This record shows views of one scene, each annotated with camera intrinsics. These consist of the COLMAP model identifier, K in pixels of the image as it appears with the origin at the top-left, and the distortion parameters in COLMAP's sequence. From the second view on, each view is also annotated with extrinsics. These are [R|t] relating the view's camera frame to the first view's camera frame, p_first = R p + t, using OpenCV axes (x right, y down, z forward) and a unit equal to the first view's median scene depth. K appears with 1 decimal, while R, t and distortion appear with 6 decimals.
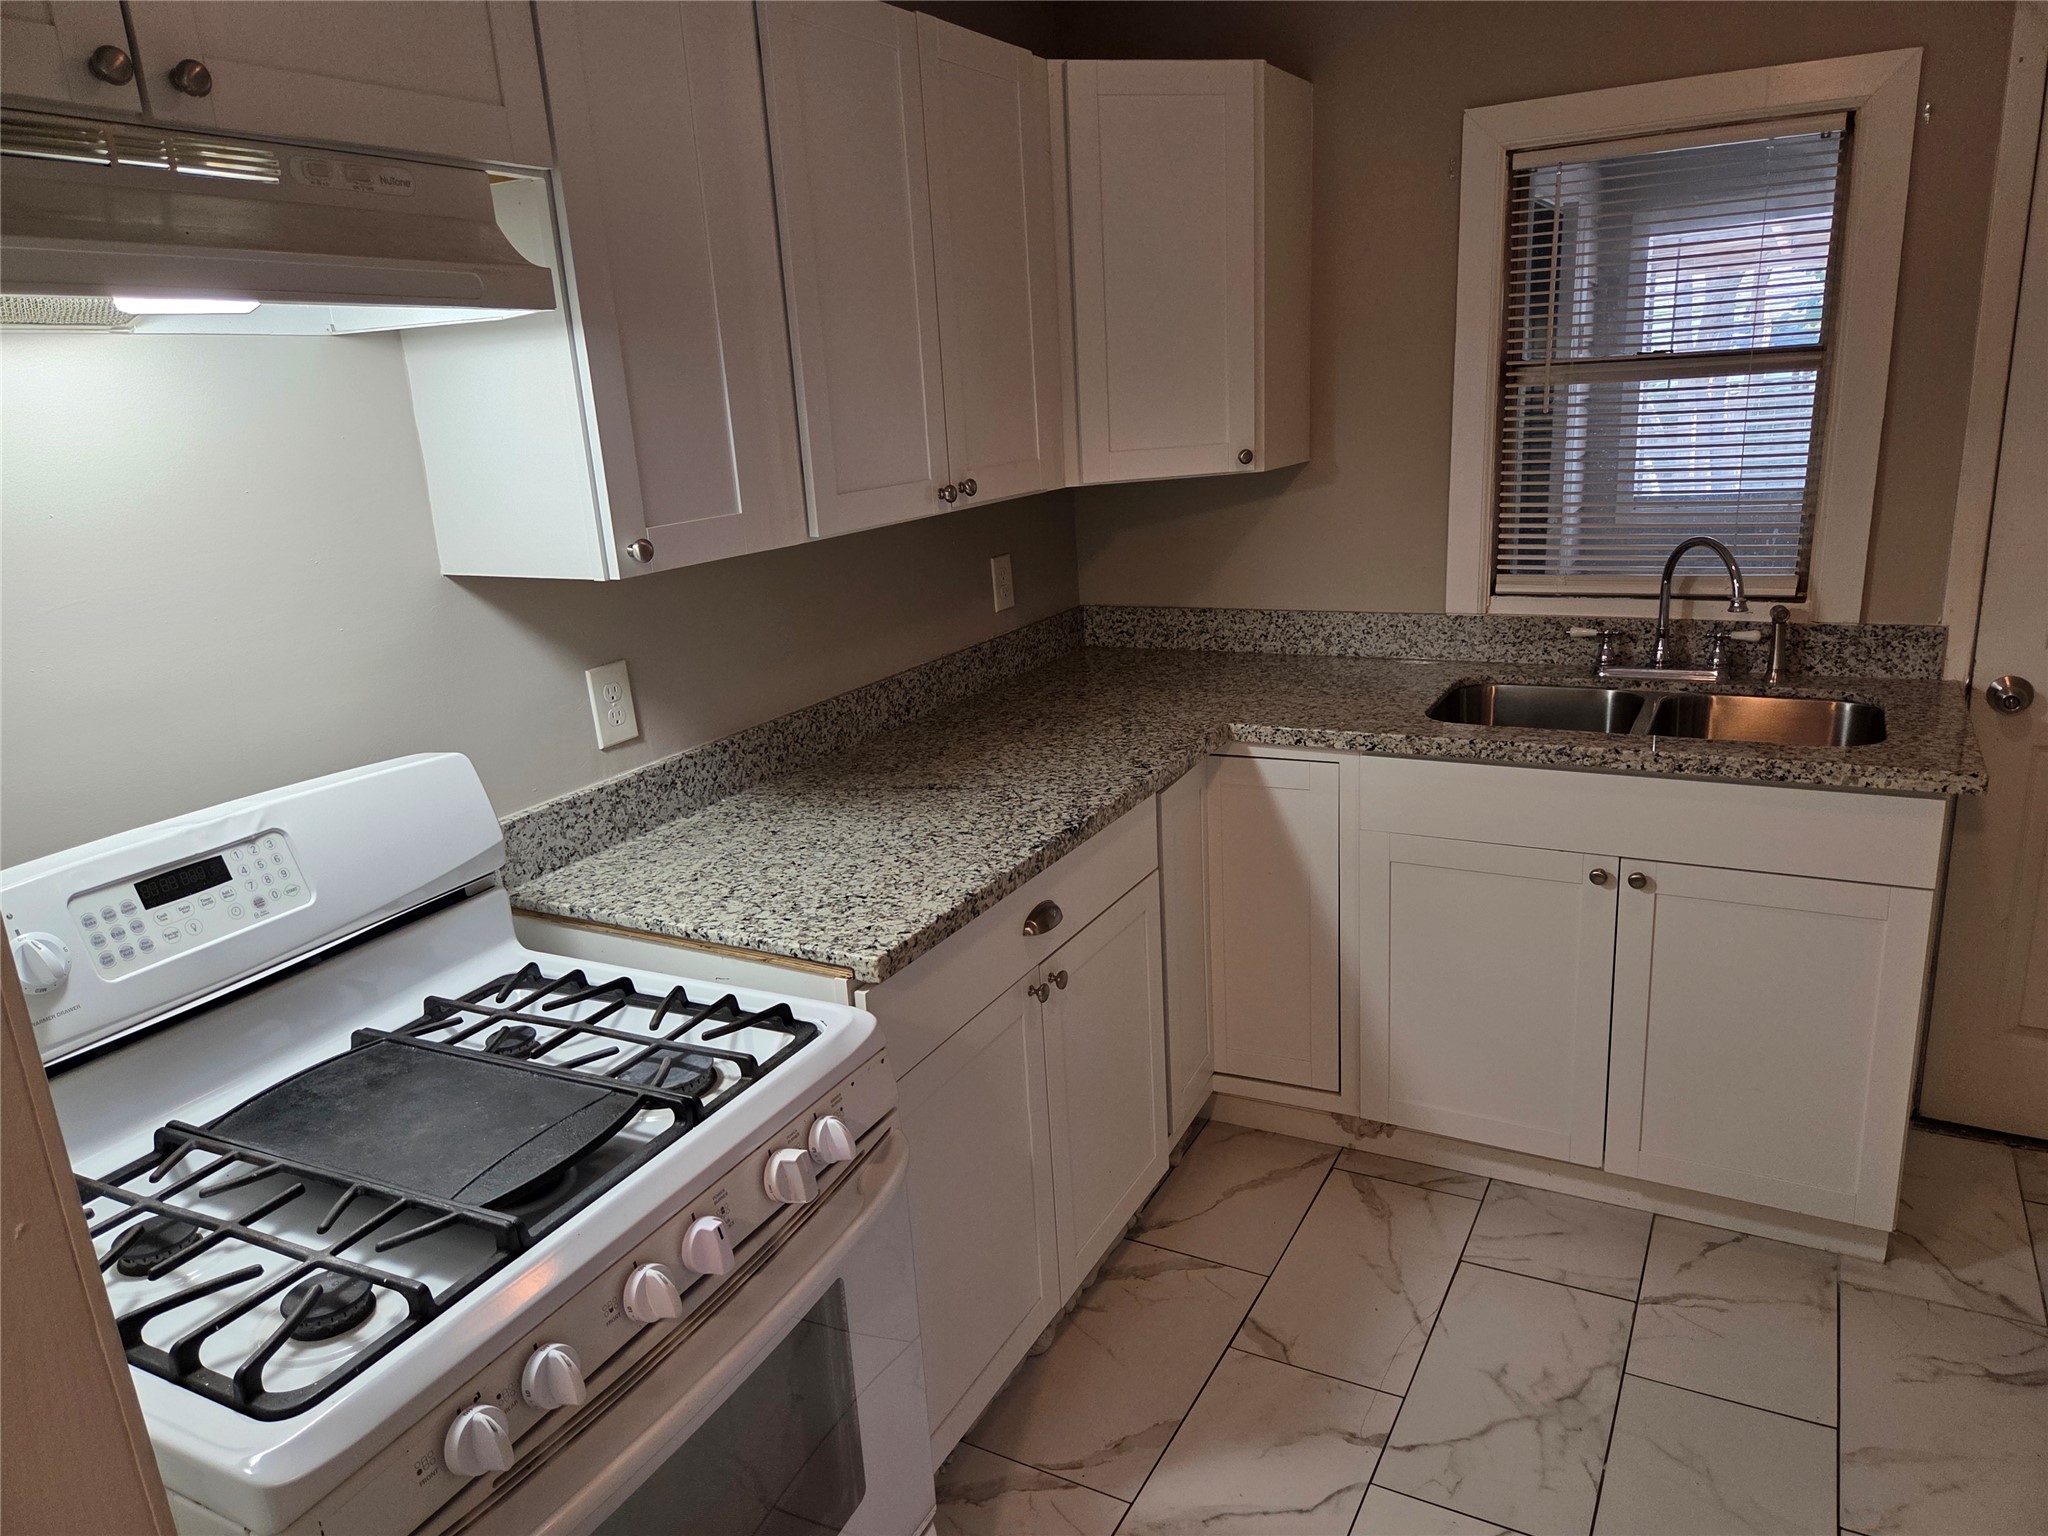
lens RADIAL K [[1385.6, 0, 1024.0], [0, 1385.6, 768.0], [0, 0, 1]] dist [0.006615, -0.002657]
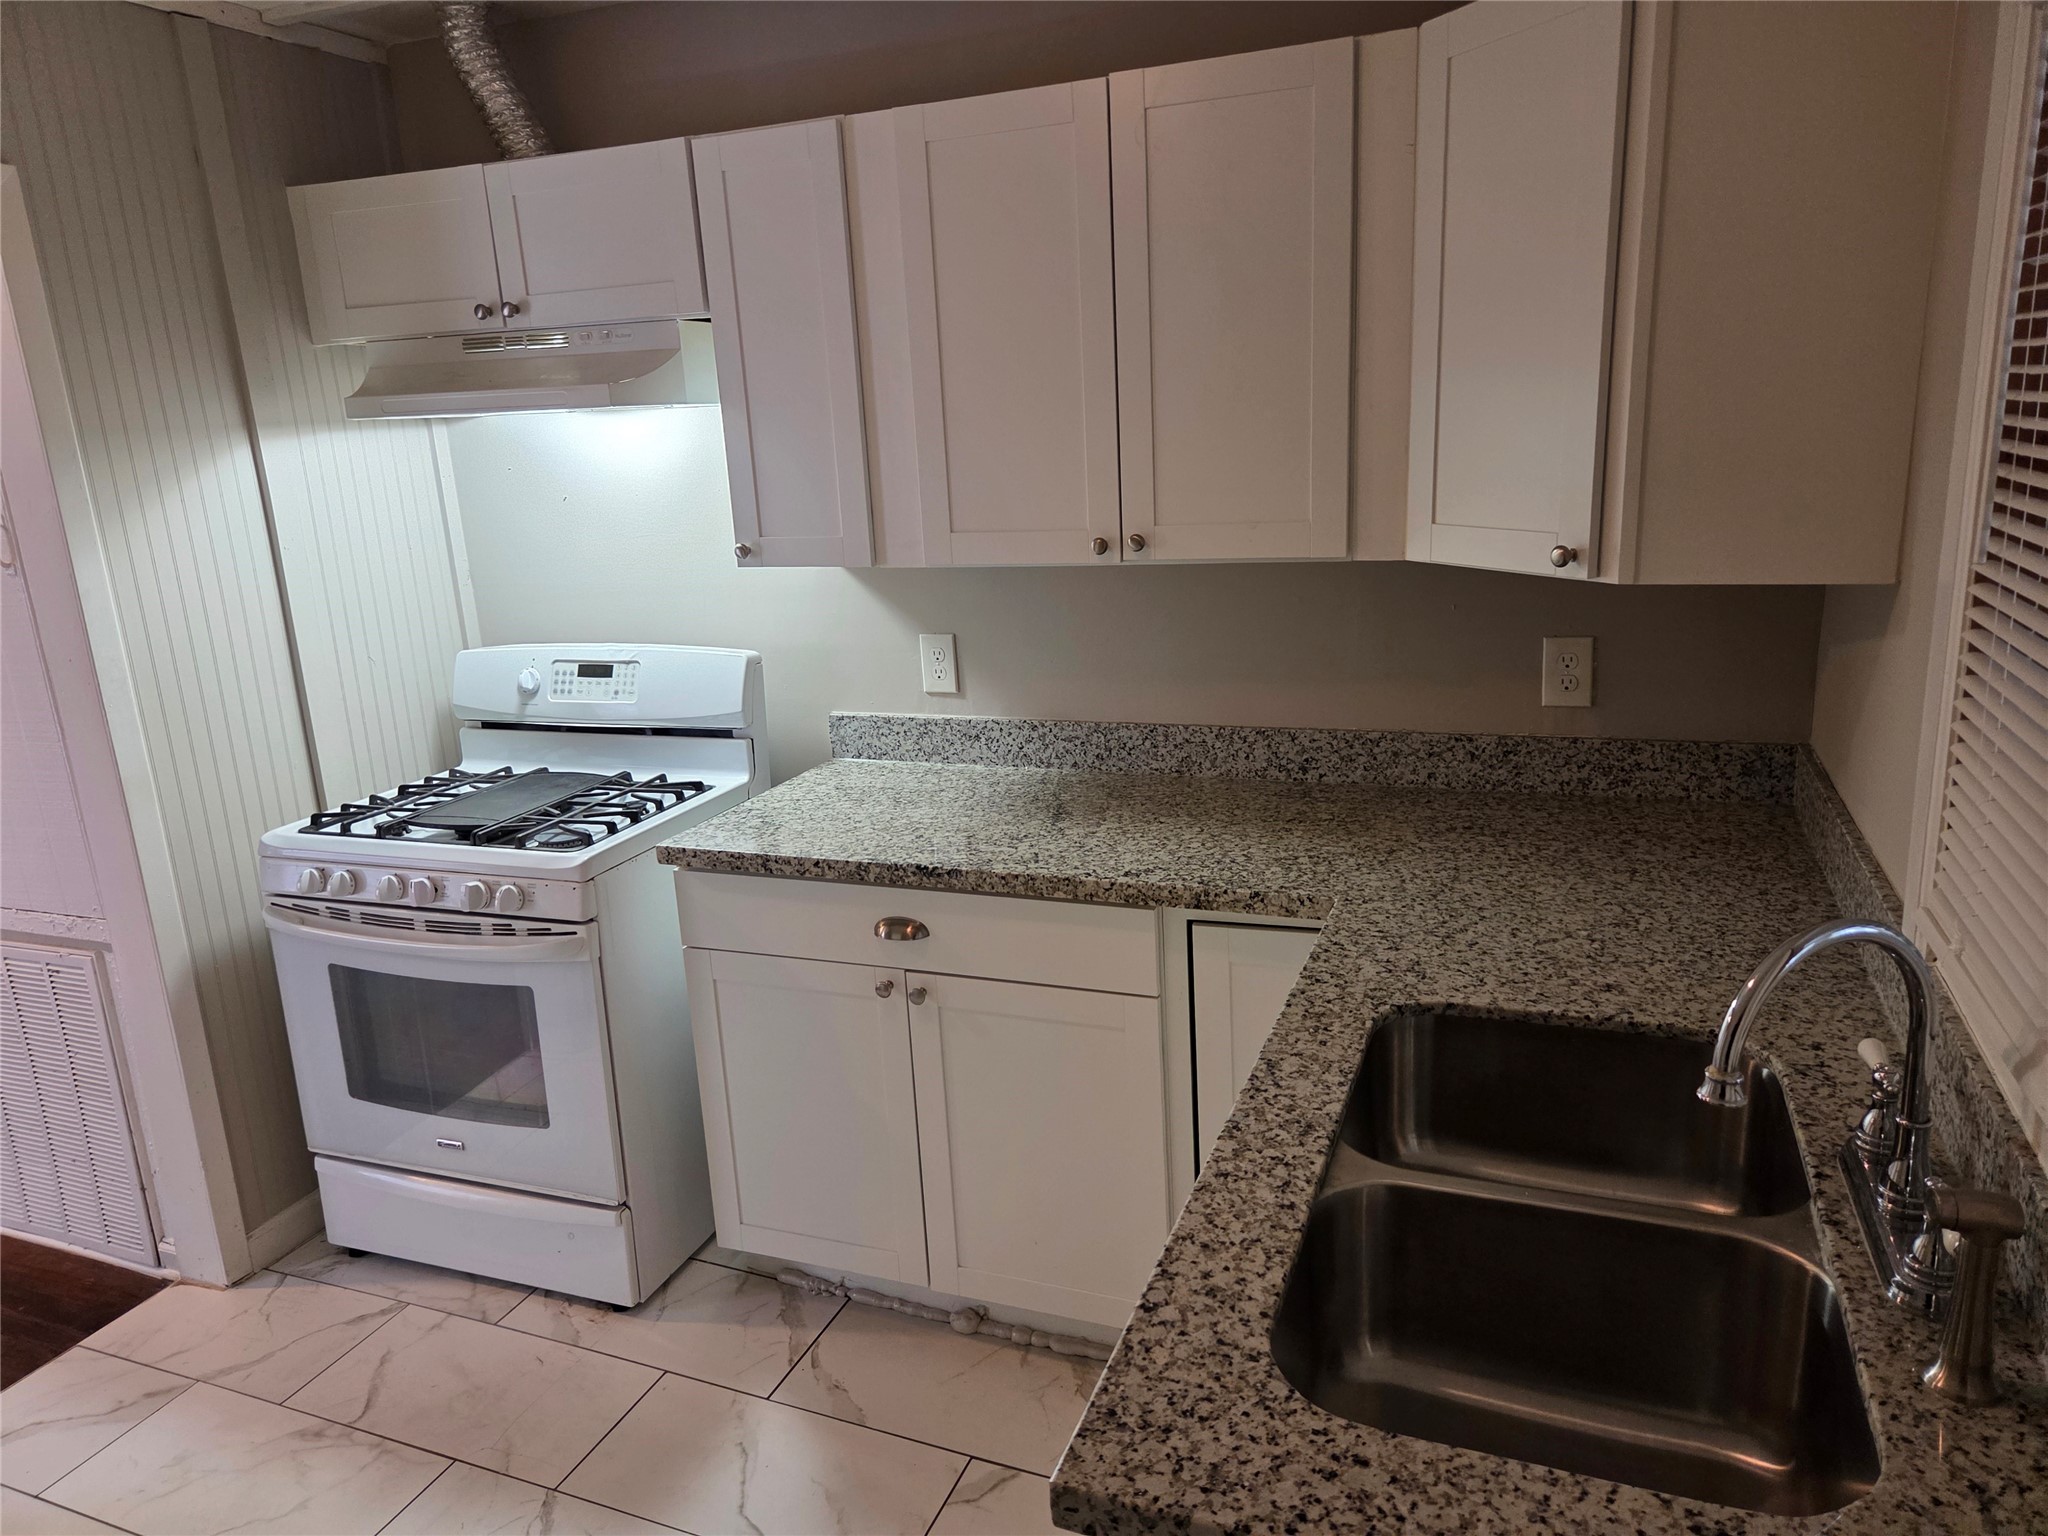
lens RADIAL K [[1385.6, 0, 1024.0], [0, 1385.6, 768.0], [0, 0, 1]] dist [0.006615, -0.002657]
pose [[0.117949, 0.289946, -0.949747, 0.982013], [-0.224453, 0.939455, 0.258929, -0.304876], [0.967320, 0.182633, 0.175887, 0.826767]]
